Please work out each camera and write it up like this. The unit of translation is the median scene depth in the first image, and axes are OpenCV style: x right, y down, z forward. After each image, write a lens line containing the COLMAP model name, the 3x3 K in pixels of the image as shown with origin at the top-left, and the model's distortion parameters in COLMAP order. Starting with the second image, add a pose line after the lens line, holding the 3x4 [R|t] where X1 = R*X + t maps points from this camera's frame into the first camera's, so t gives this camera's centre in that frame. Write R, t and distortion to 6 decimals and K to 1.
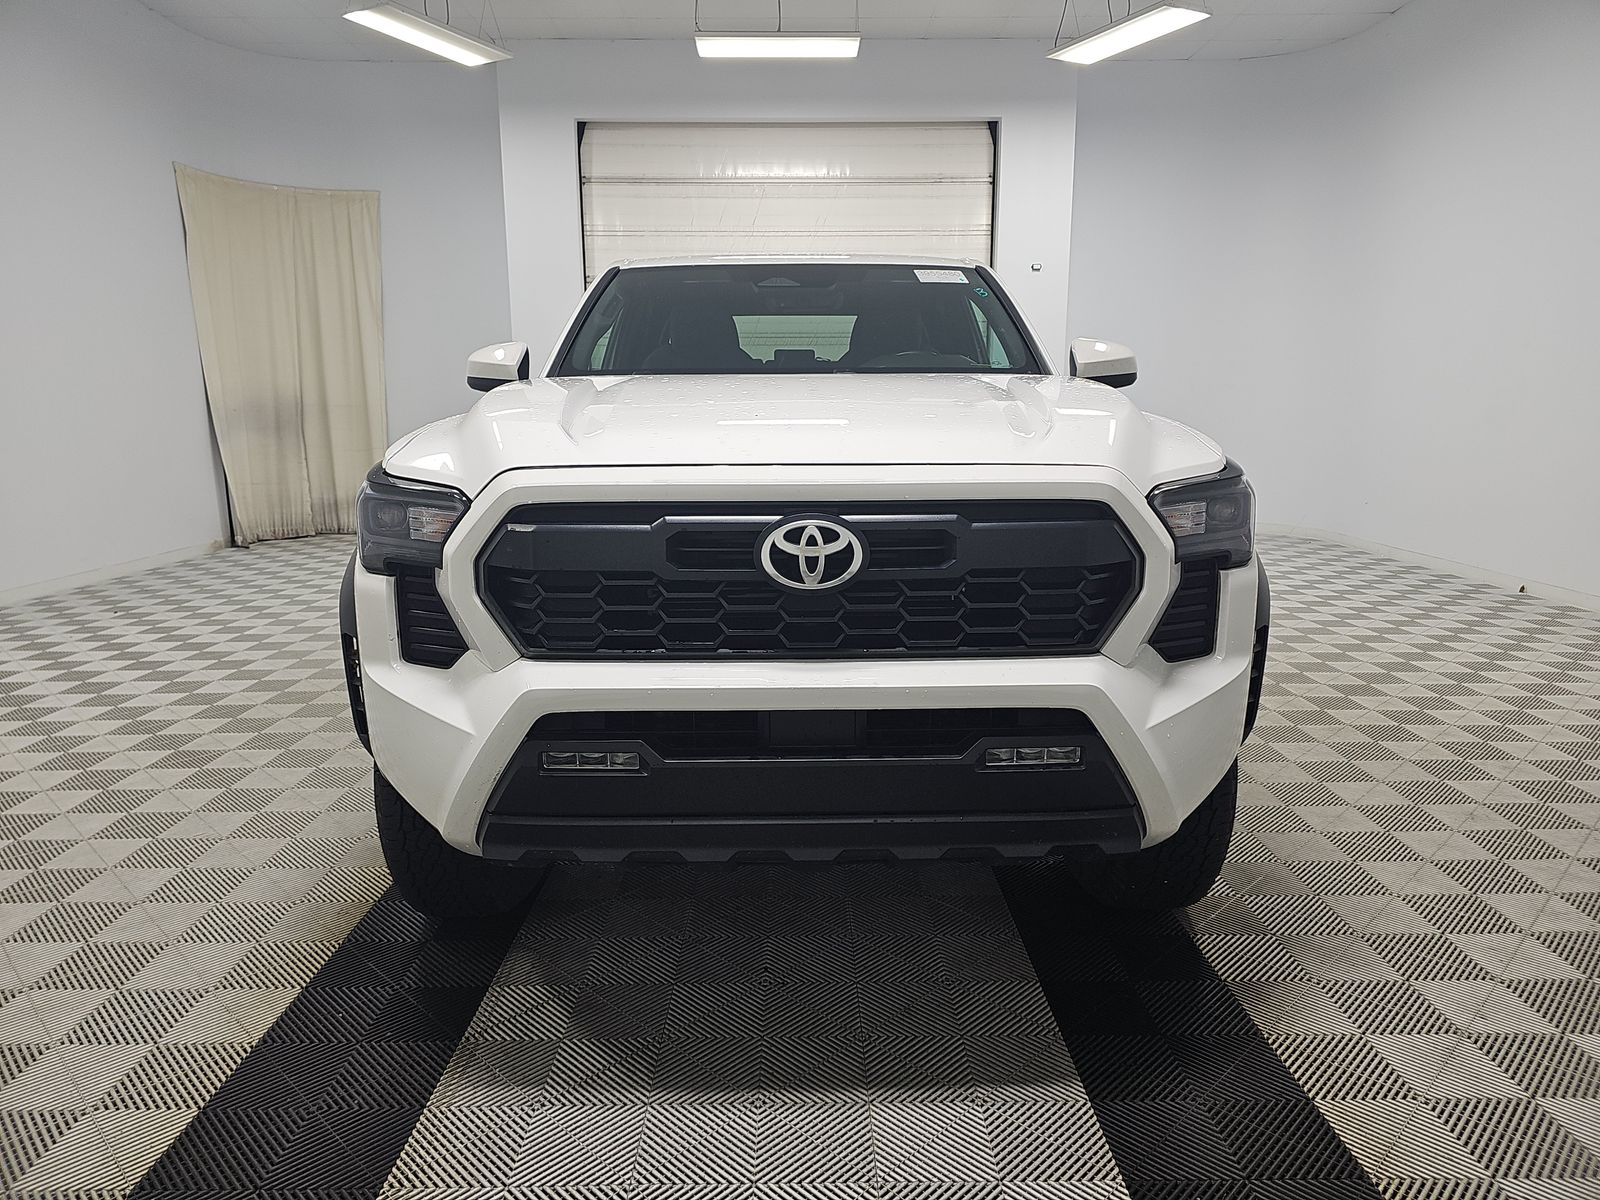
lens RADIAL K [[1061.8, 0, 800.0], [0, 1061.8, 600.0], [0, 0, 1]] dist [-0.006086, -0.001400]
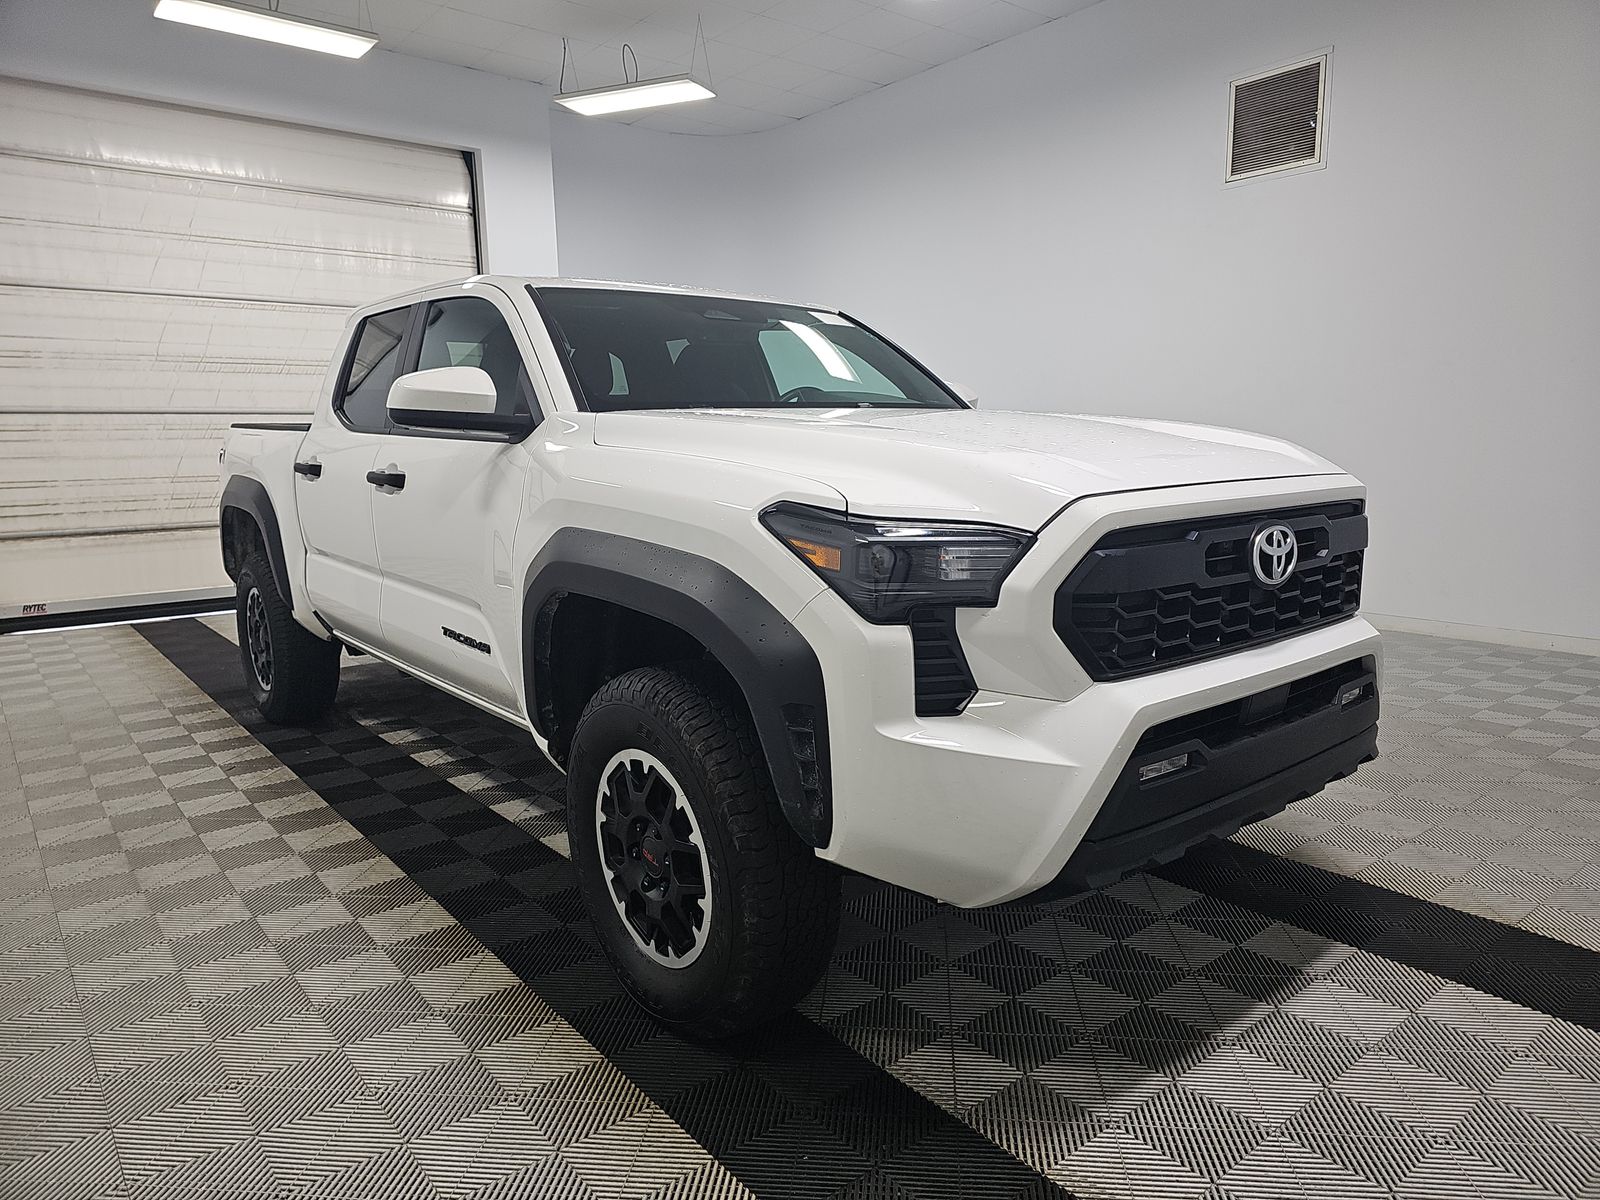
lens RADIAL K [[1072.0, 0, 800.0], [0, 1072.0, 600.0], [0, 0, 1]] dist [-0.017154, -0.003586]
pose [[0.735974, -0.109163, 0.668150, -1.127042], [0.133709, 0.990913, 0.014615, -0.075325], [-0.663674, 0.078581, 0.743883, 0.412269]]
